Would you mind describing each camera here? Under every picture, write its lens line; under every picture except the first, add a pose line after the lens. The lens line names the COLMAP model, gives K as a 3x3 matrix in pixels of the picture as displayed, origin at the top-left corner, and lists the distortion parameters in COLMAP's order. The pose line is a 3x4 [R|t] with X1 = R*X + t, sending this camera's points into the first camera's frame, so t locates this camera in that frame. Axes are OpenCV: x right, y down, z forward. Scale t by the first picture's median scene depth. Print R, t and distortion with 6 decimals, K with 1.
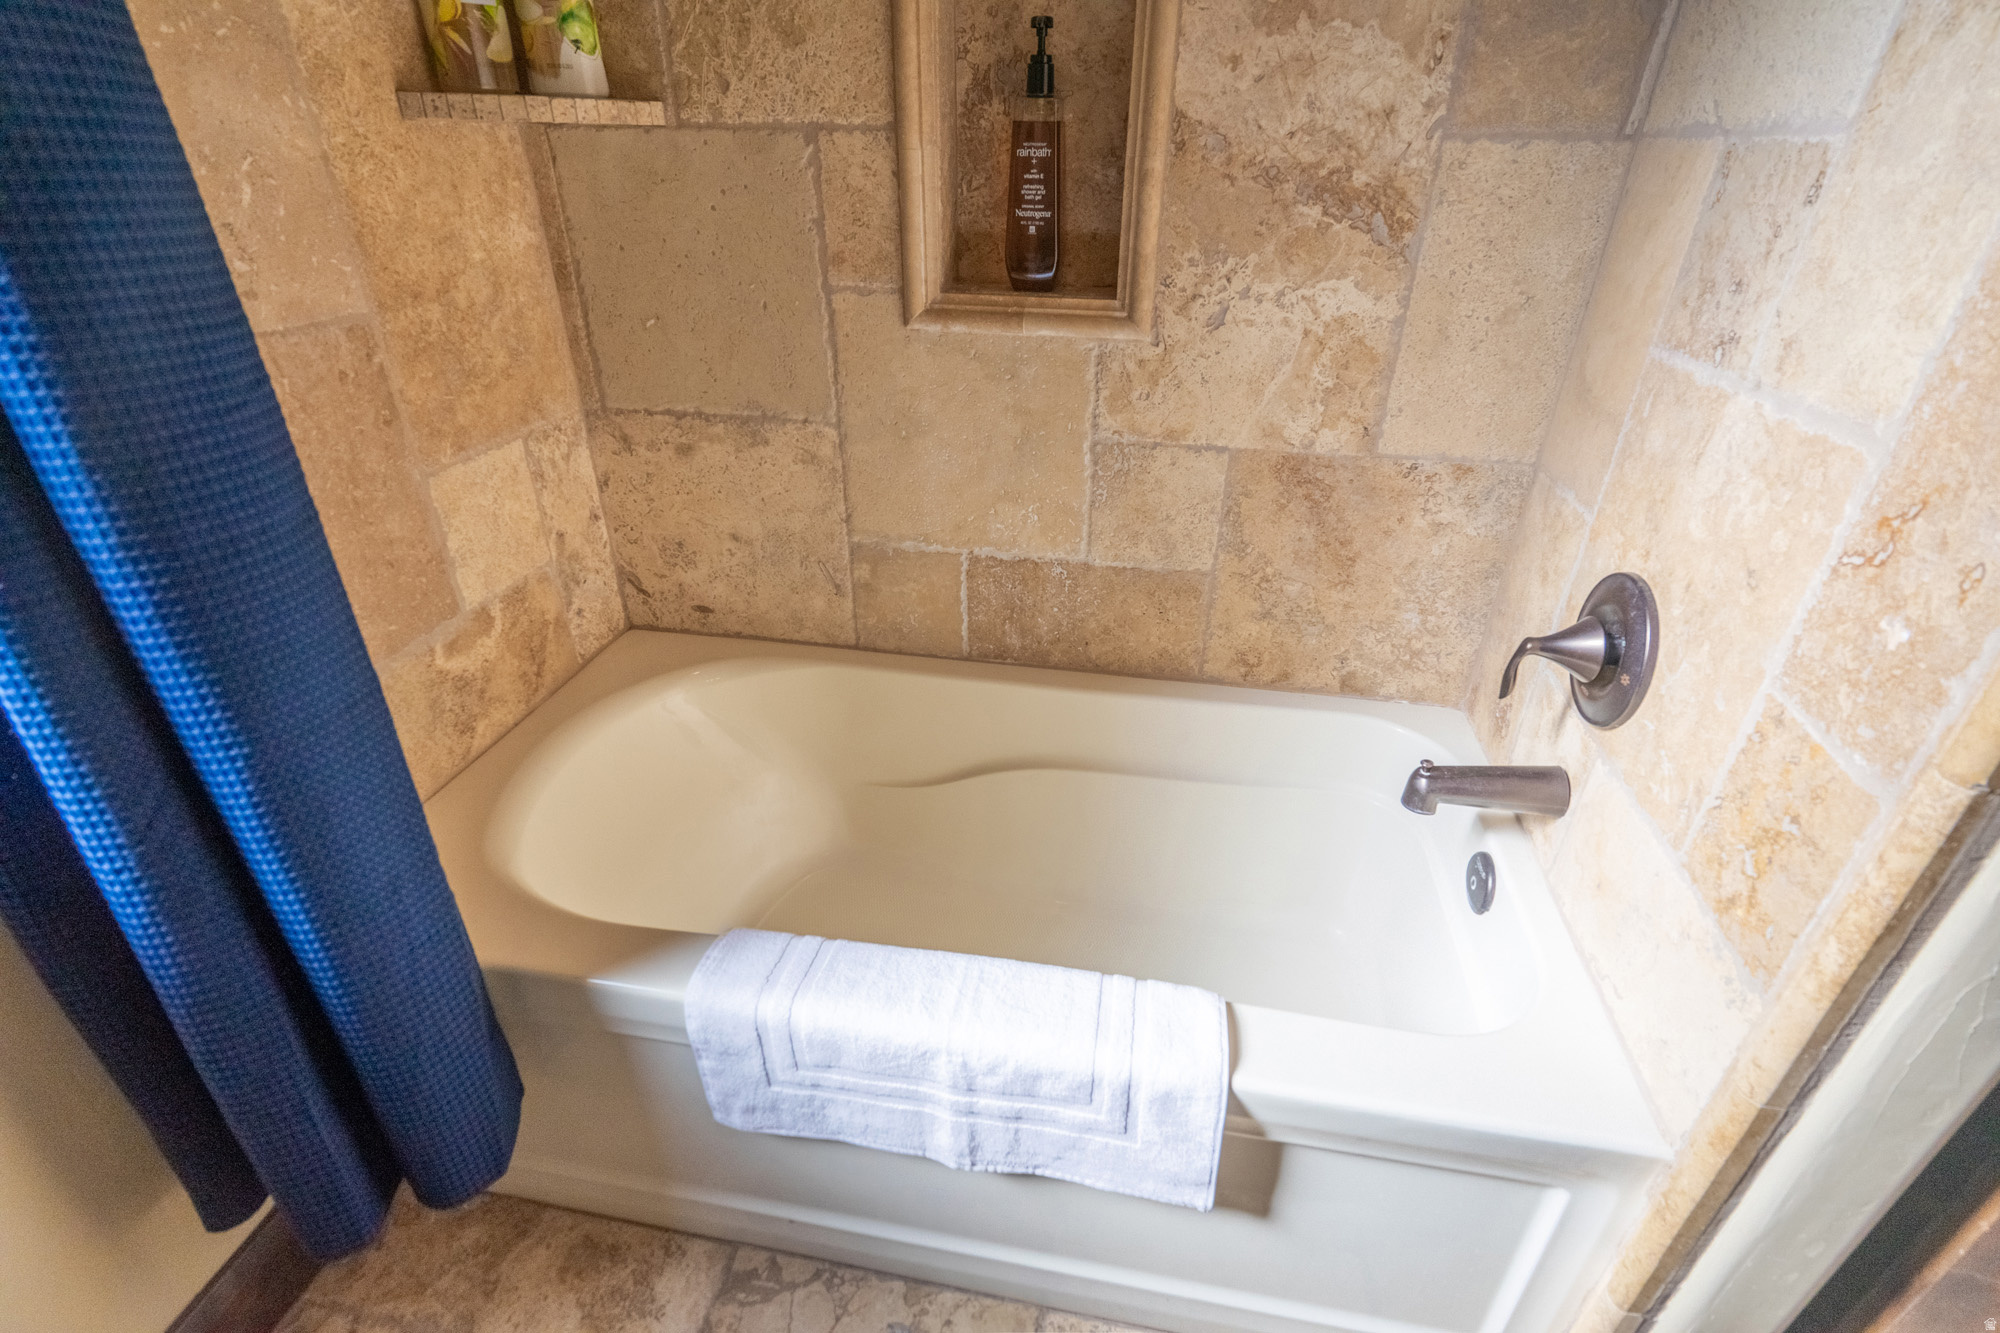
lens RADIAL K [[868.9, 0, 992.8], [0, 868.9, 669.0], [0, 0, 1]] dist [-0.001583, 0.002393]
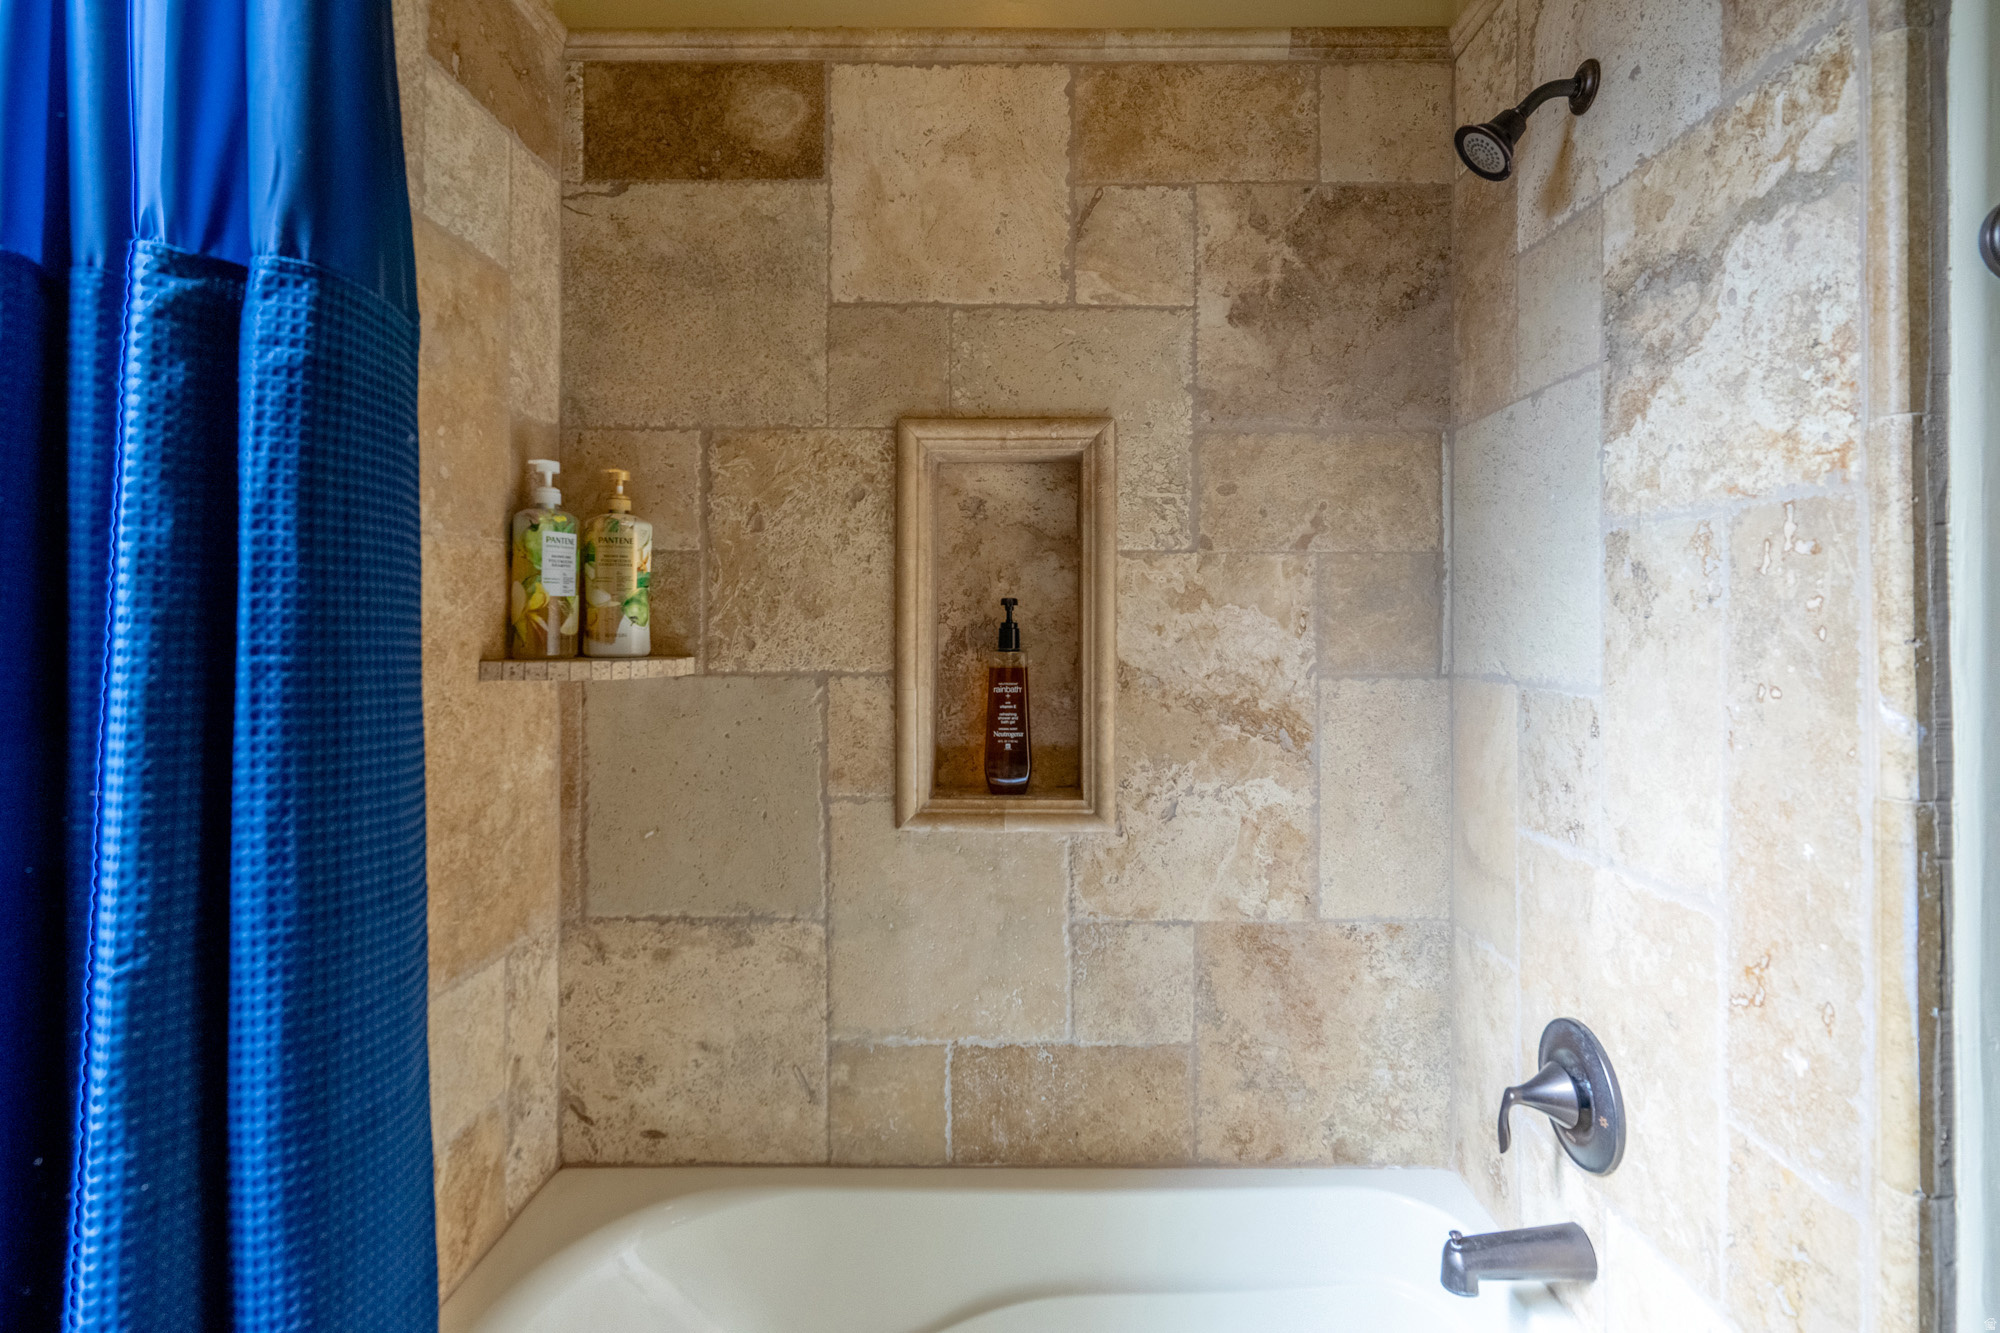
lens RADIAL K [[944.8, 0, 1005.1], [0, 944.8, 658.2], [0, 0, 1]] dist [-0.003551, 0.001417]
pose [[0.982943, -0.008772, 0.183700, -0.199933], [0.094998, 0.879499, -0.466322, -0.016903], [-0.157474, 0.475820, 0.865331, -0.166074]]
